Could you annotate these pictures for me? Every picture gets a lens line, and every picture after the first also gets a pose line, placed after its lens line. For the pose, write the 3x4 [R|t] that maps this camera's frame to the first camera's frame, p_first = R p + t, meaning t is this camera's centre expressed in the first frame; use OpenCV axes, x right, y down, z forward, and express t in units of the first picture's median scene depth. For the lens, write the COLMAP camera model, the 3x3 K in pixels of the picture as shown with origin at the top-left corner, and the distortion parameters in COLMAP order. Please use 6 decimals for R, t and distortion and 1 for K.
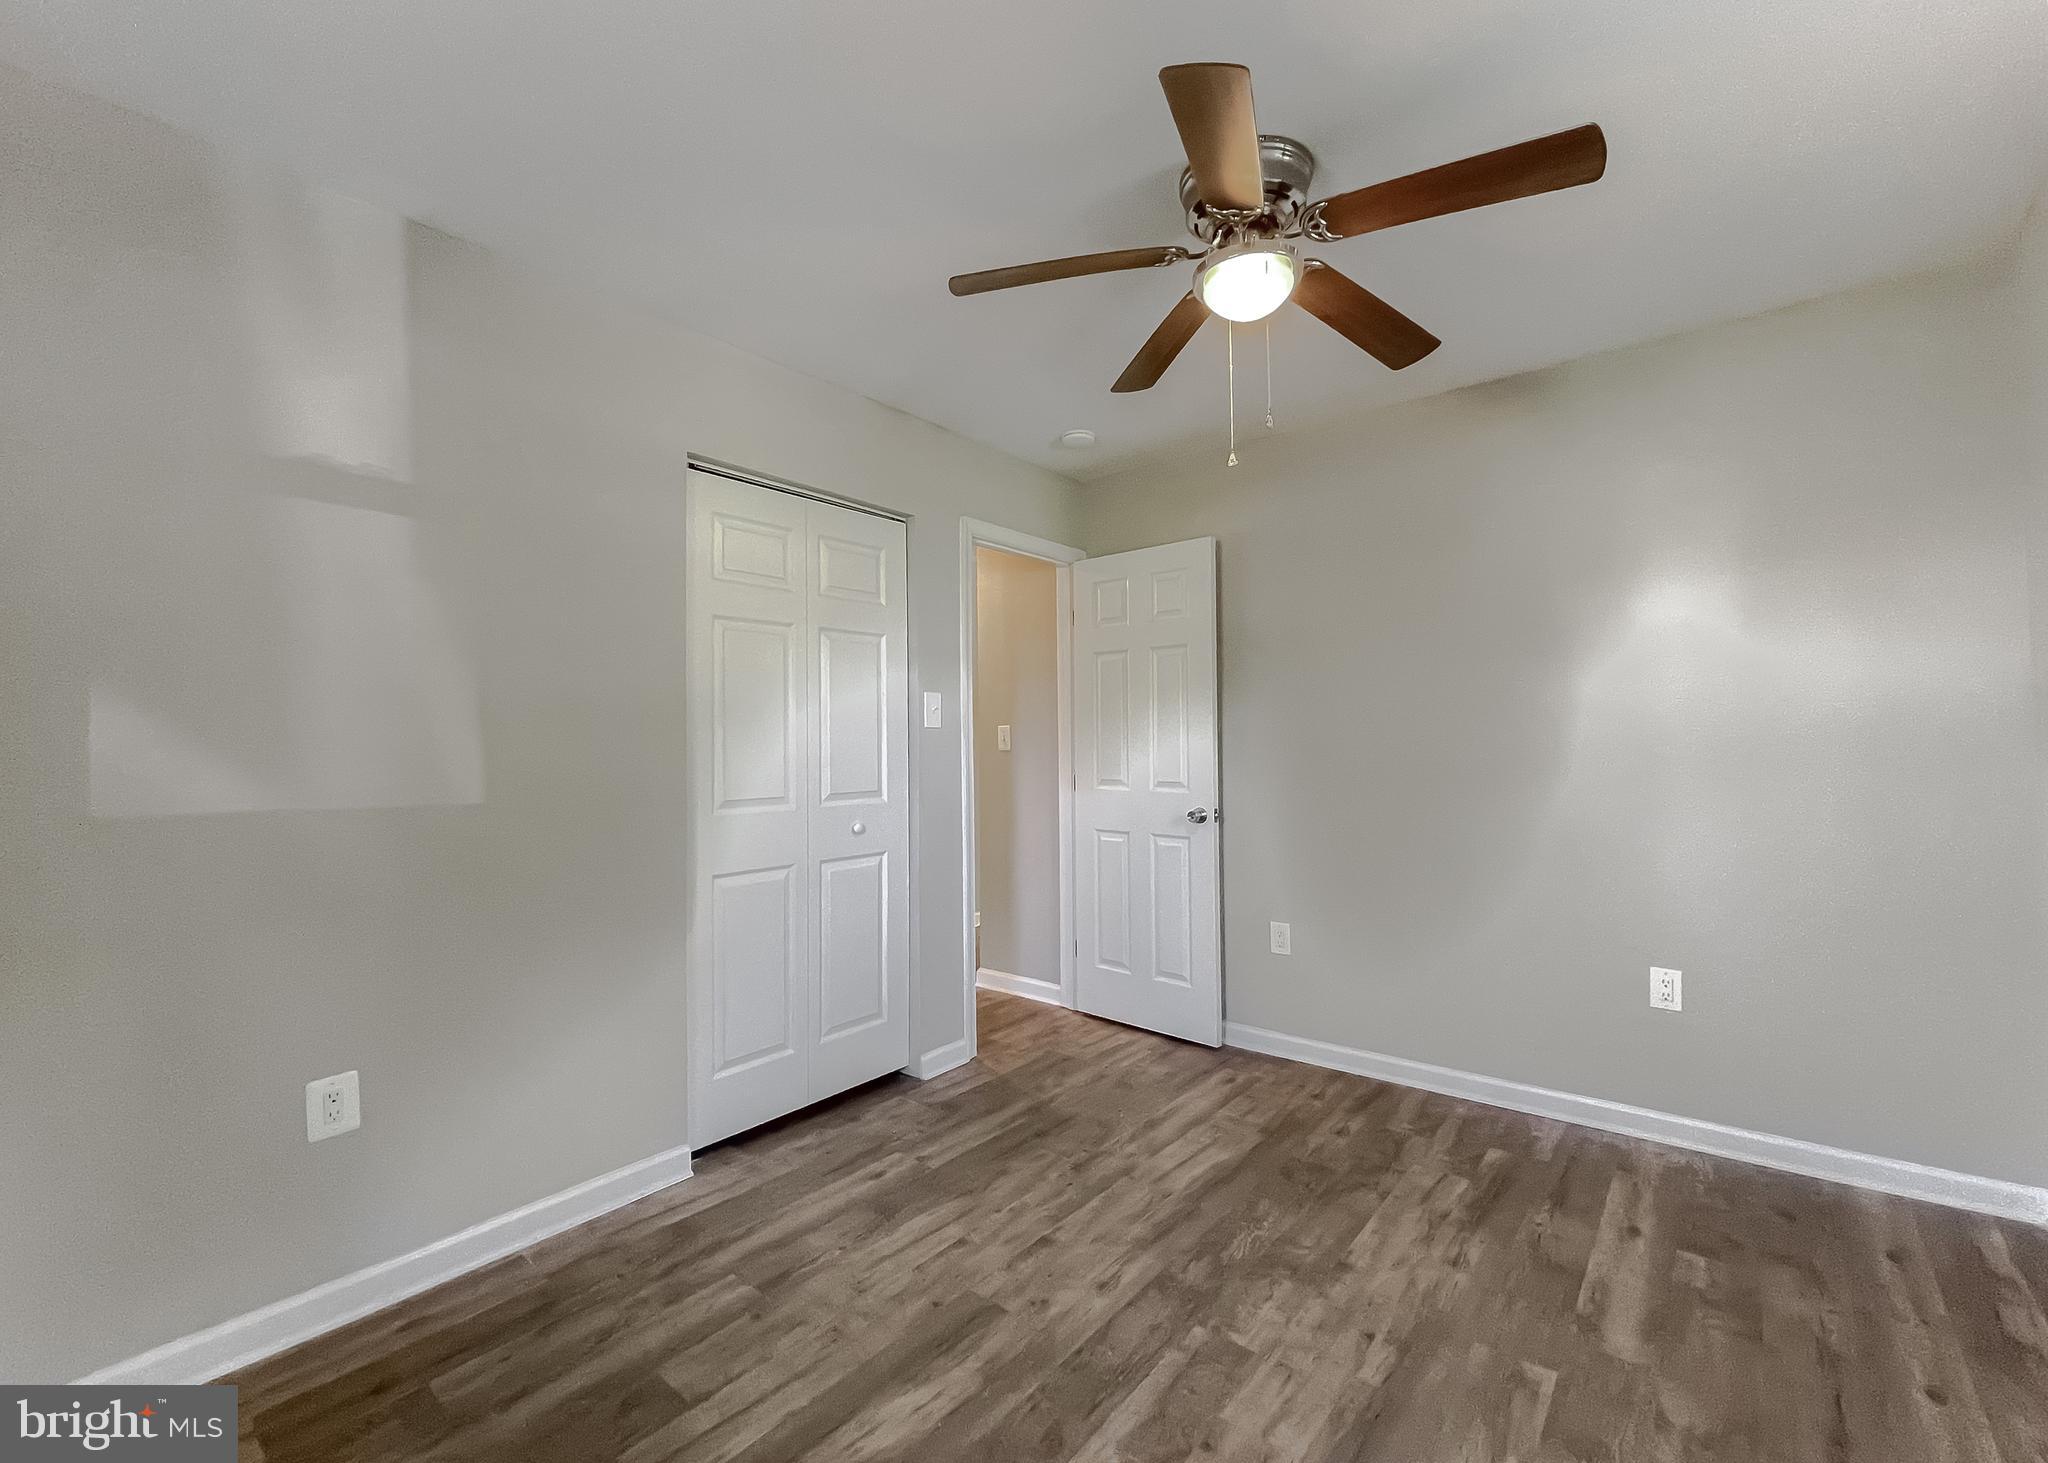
lens RADIAL K [[863.0, 0, 1022.5], [0, 863.0, 719.2], [0, 0, 1]] dist [-0.001077, 0.000131]
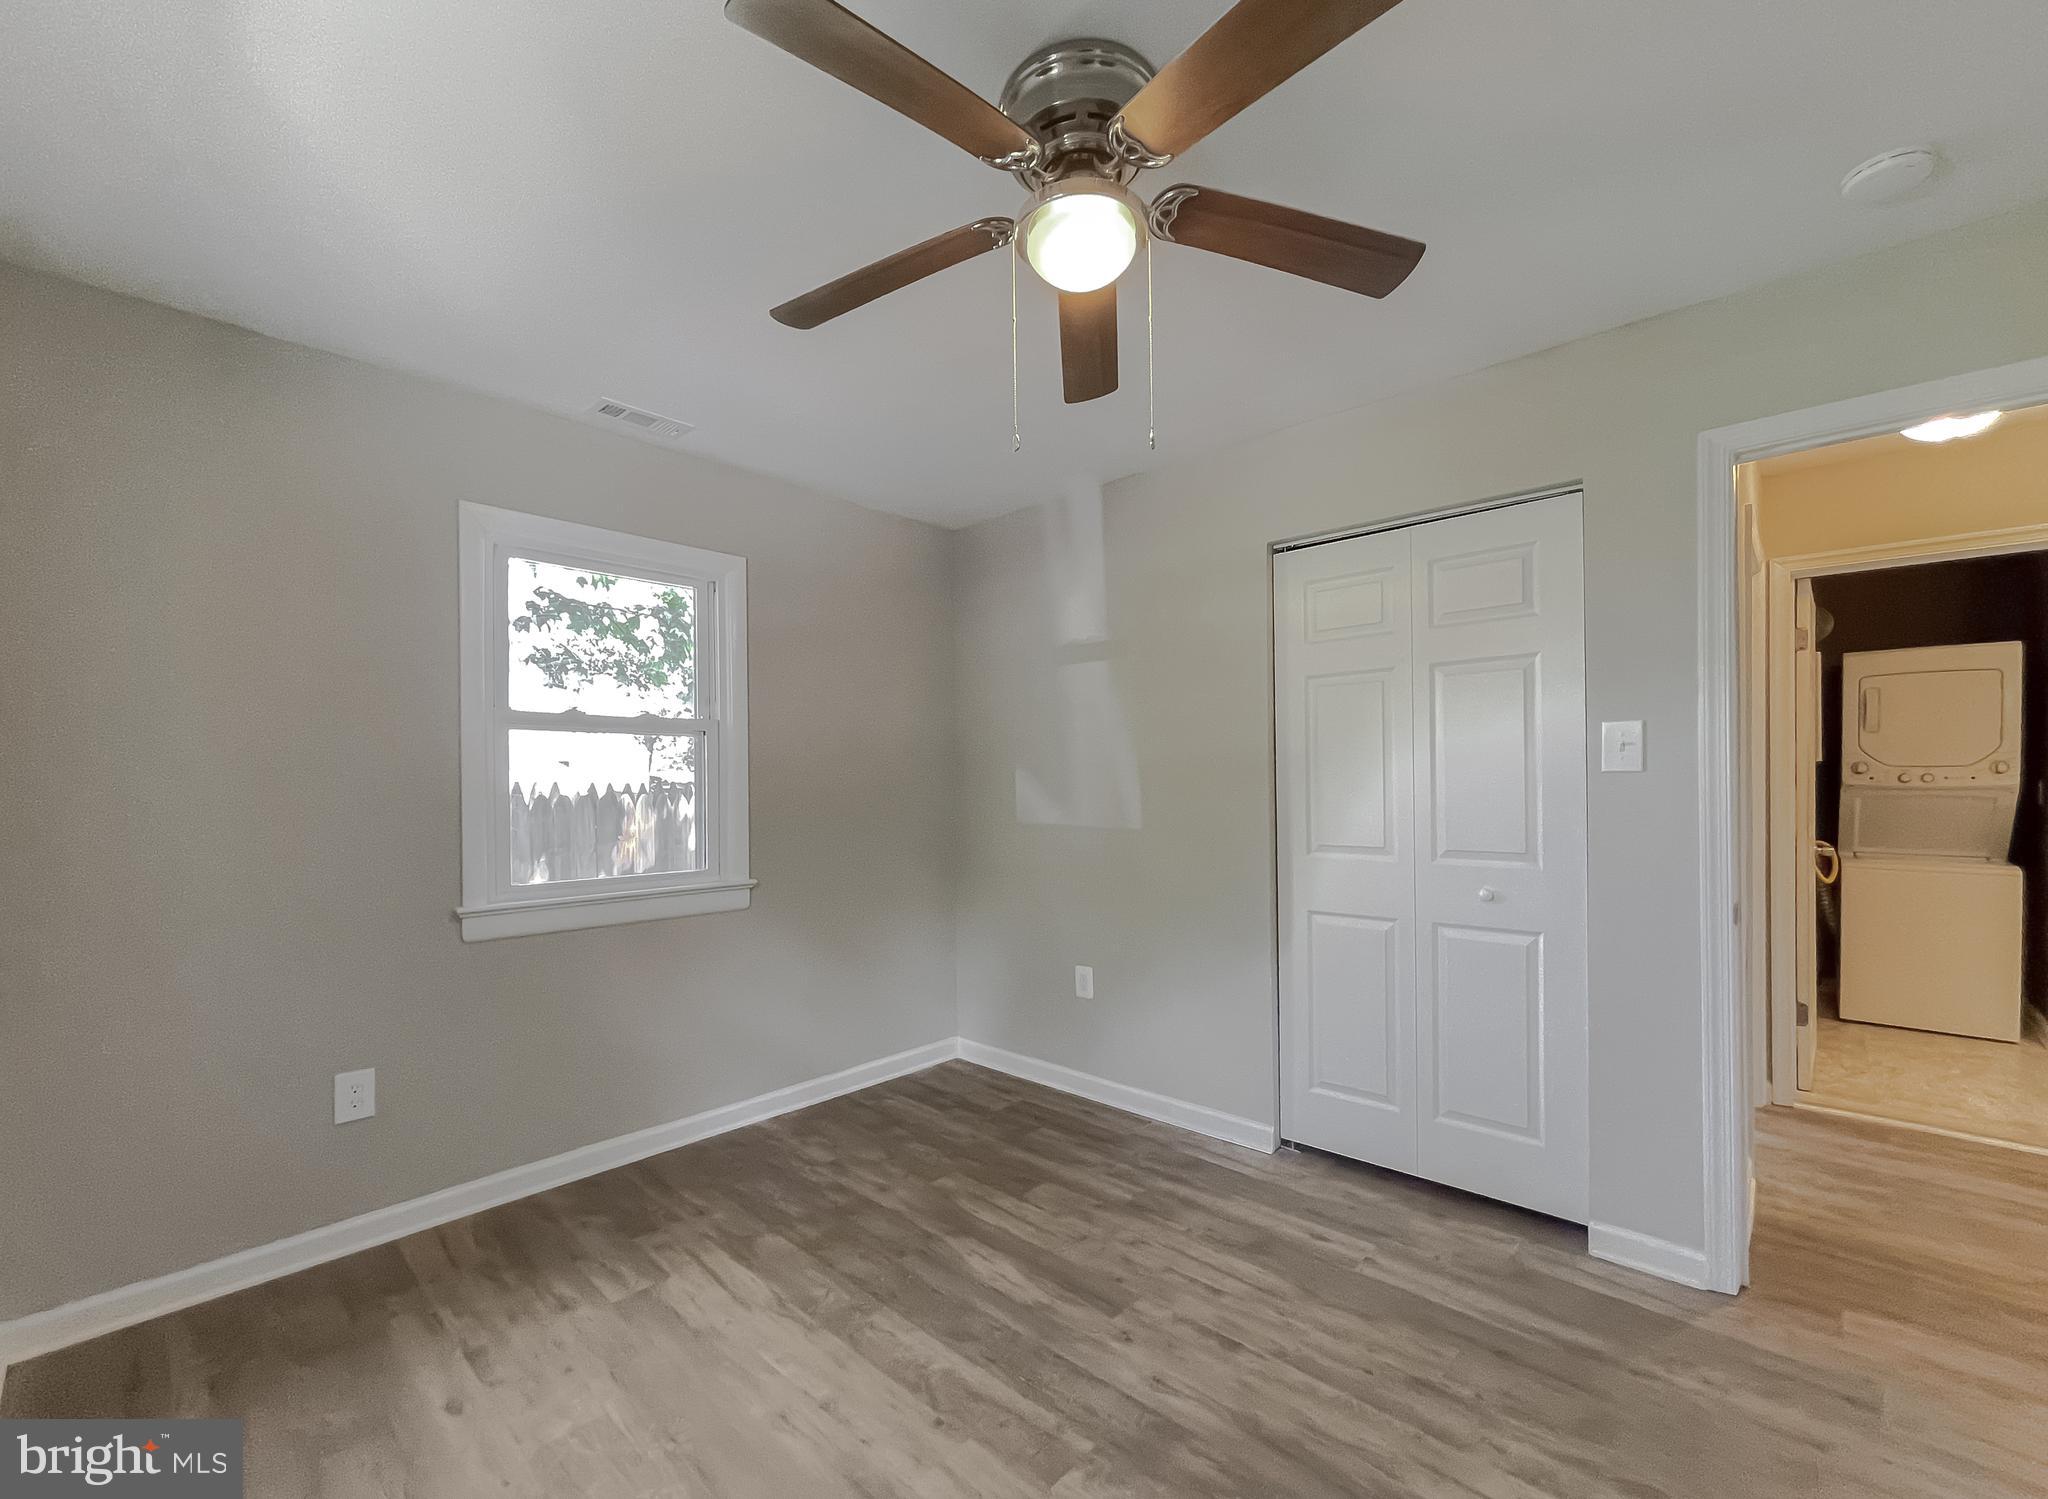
lens RADIAL K [[853.9, 0, 1020.2], [0, 853.9, 790.0], [0, 0, 1]] dist [0.000913, 0.000524]
pose [[-0.050918, 0.016136, -0.998572, 1.000140], [0.037794, 0.999184, 0.014218, -0.005926], [0.997987, -0.037016, -0.051486, 0.903845]]
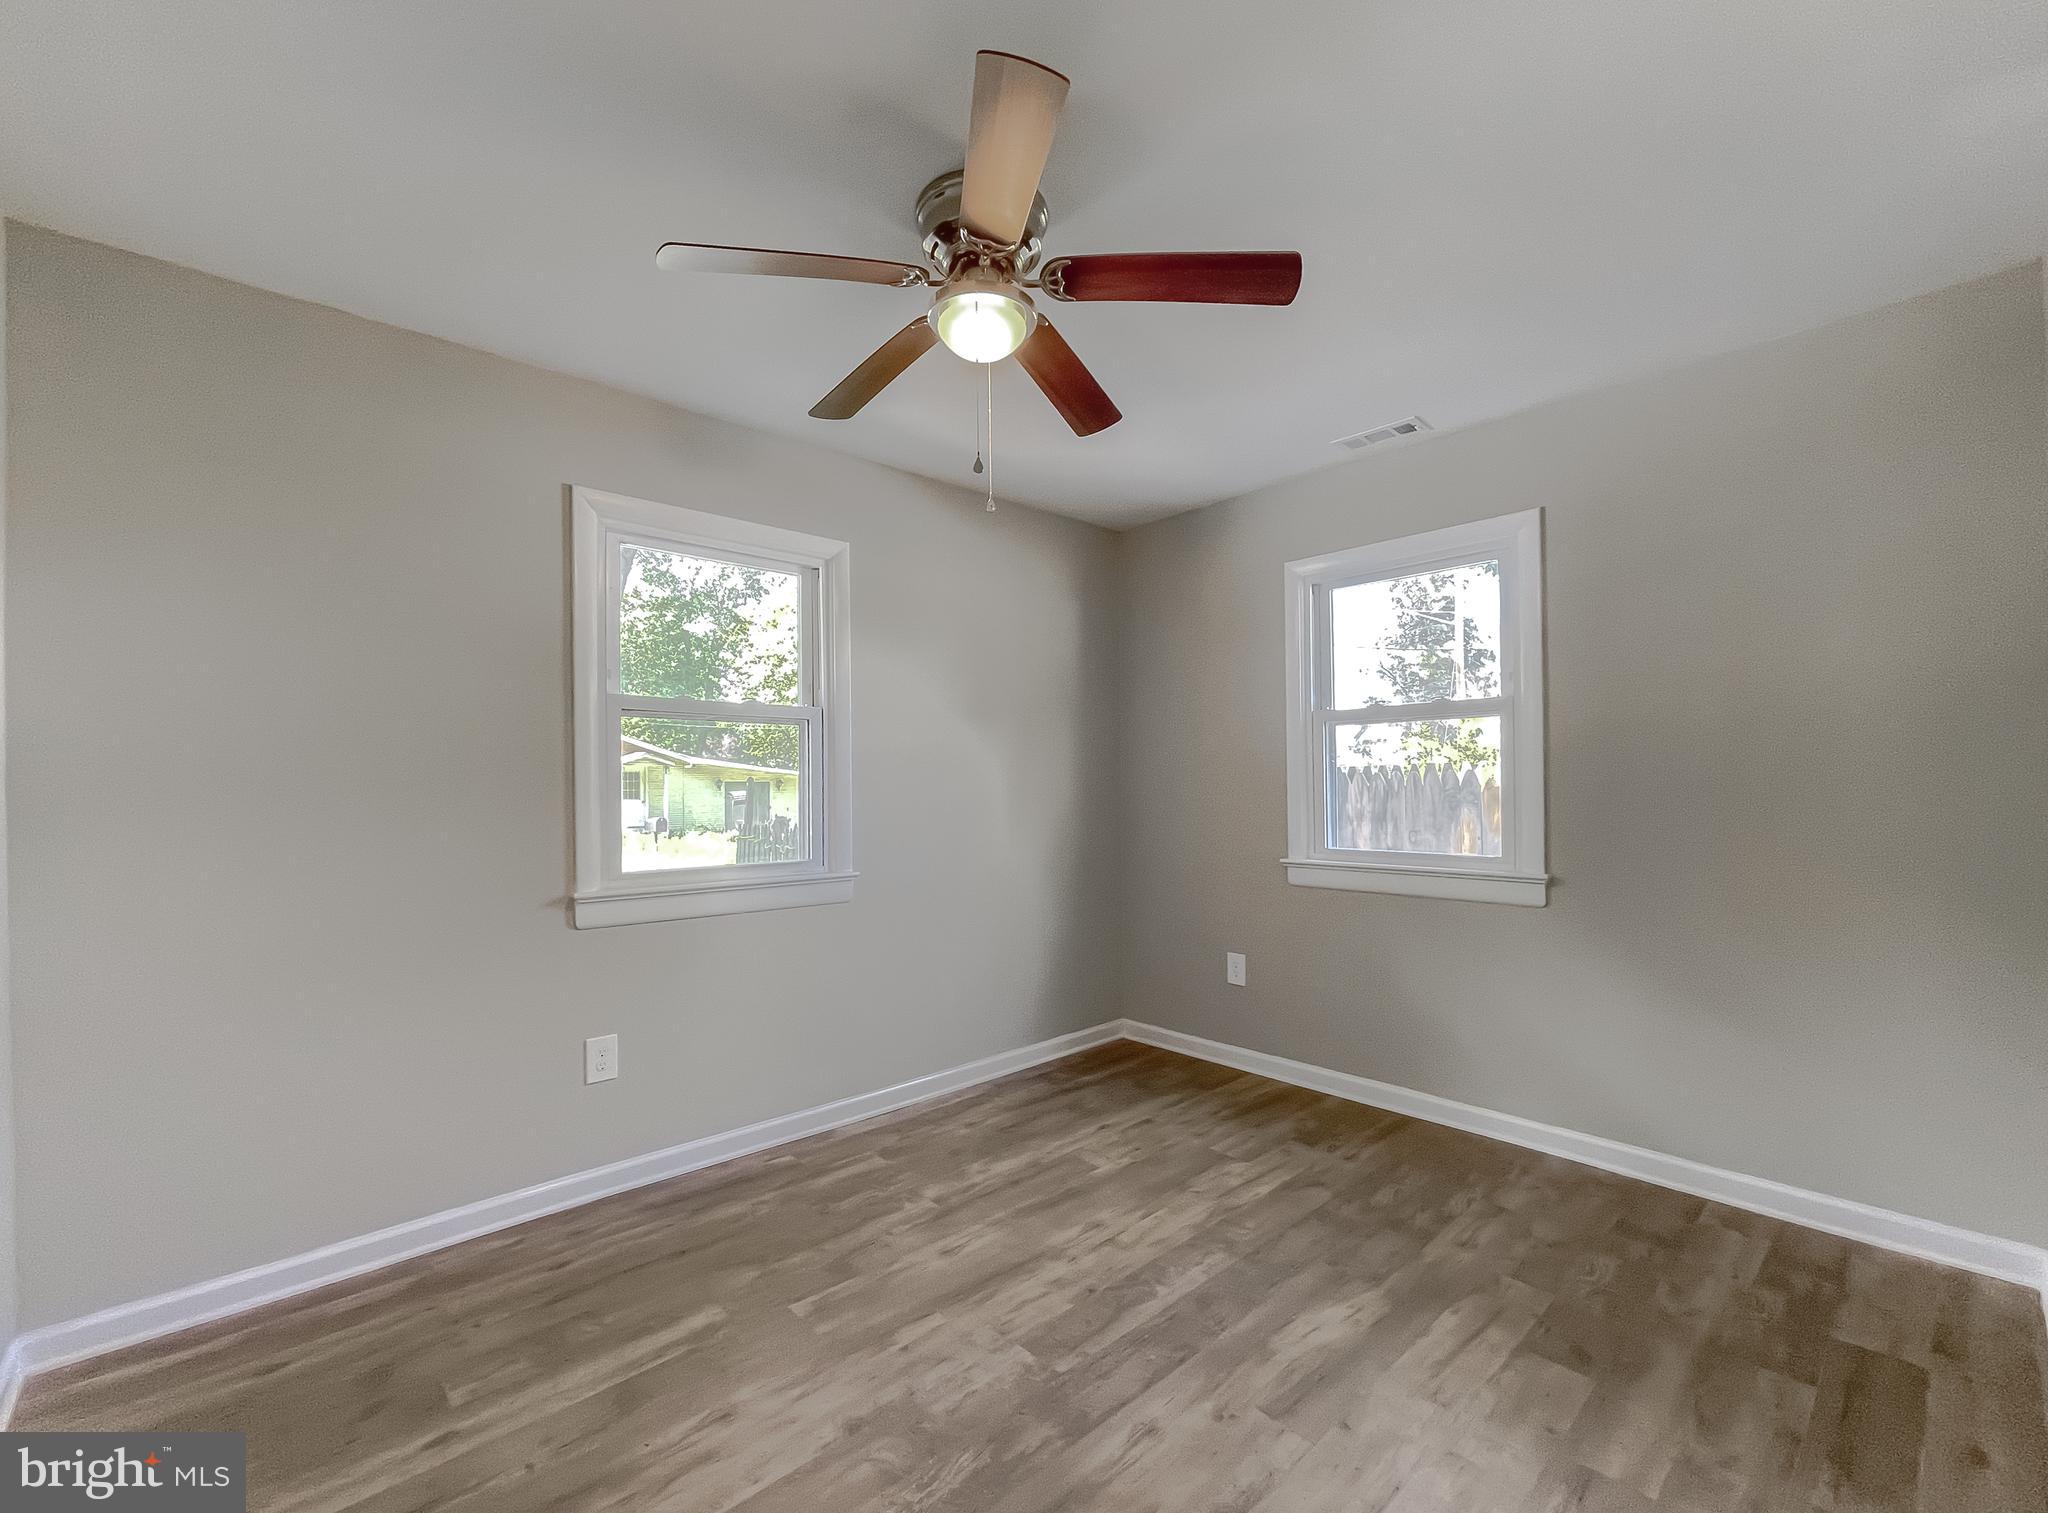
lens RADIAL K [[874.5, 0, 1025.0], [0, 874.5, 786.4], [0, 0, 1]] dist [0.001719, 0.000351]
pose [[-0.990659, 0.020283, 0.134844, 0.084629], [0.016631, 0.999465, -0.028151, 0.047613], [-0.135343, -0.025645, -0.990467, 1.843310]]
